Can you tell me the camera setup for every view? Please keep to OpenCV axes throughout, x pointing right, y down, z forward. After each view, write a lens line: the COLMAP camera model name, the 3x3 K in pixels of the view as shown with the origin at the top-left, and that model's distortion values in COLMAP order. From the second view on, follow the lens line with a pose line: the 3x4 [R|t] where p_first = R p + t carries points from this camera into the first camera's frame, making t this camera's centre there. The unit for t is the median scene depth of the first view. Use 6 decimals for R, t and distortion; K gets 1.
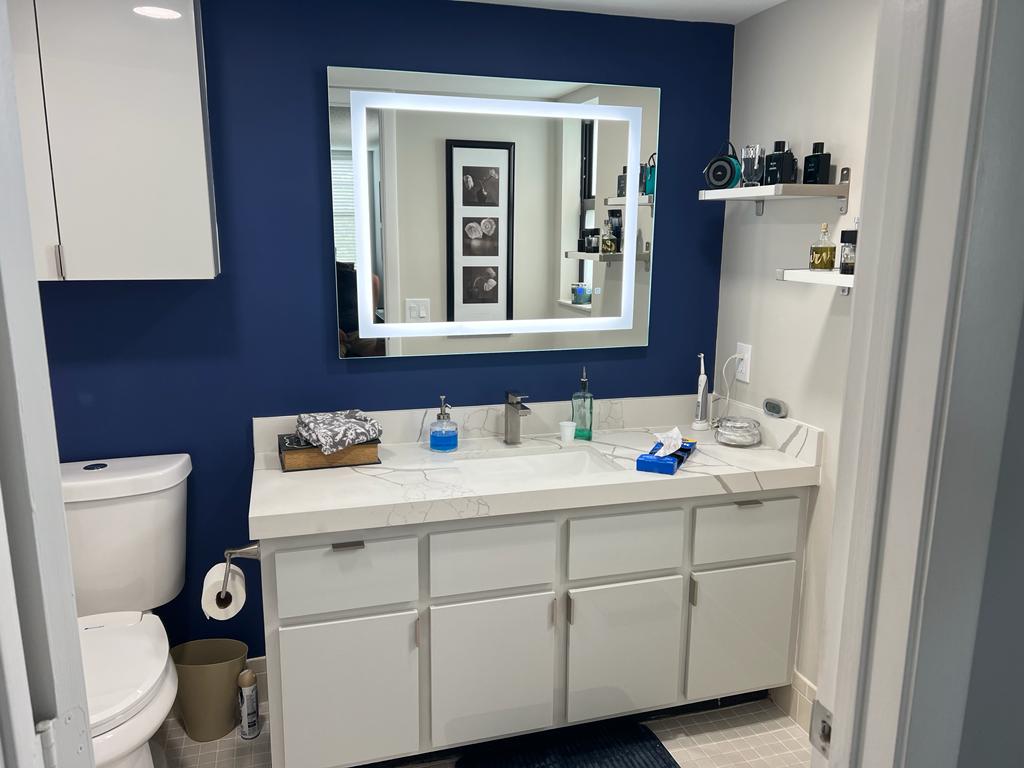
lens RADIAL K [[775.4, 0, 512.0], [0, 775.4, 384.0], [0, 0, 1]] dist [0.052783, -0.069263]
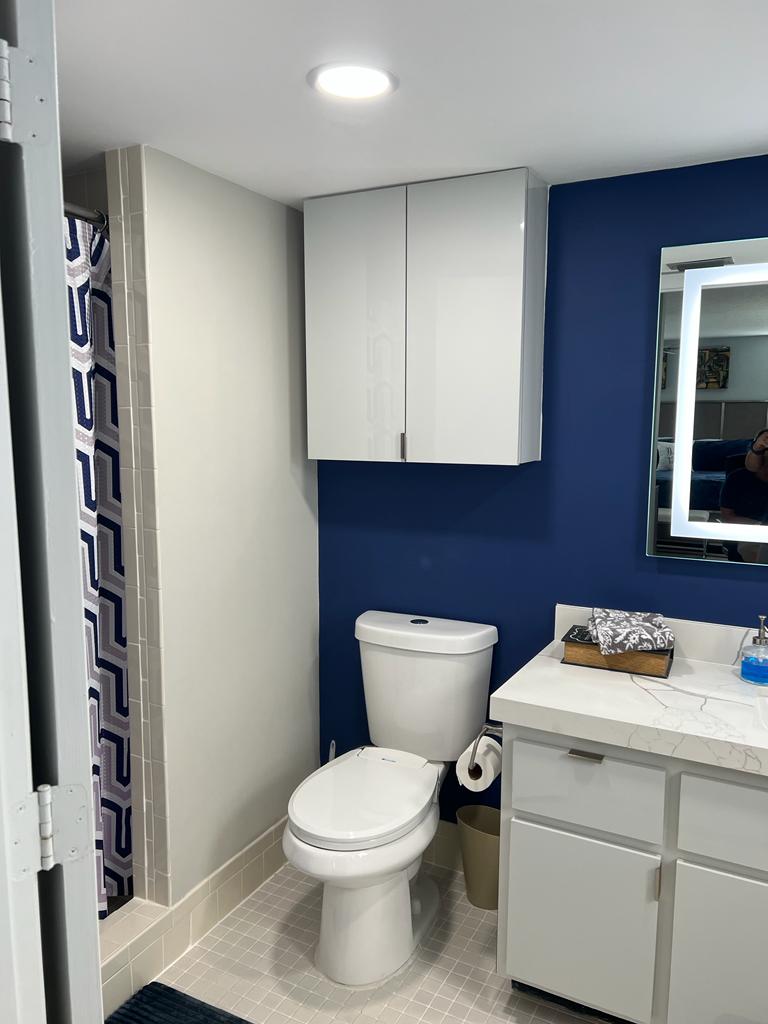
lens RADIAL K [[775.4, 0, 384.0], [0, 775.4, 512.0], [0, 0, 1]] dist [0.052783, -0.069263]
pose [[0.713448, 0.084909, -0.695545, 0.210525], [-0.139154, 0.990029, -0.021878, -0.021932], [0.686752, 0.112397, 0.718149, 0.122535]]
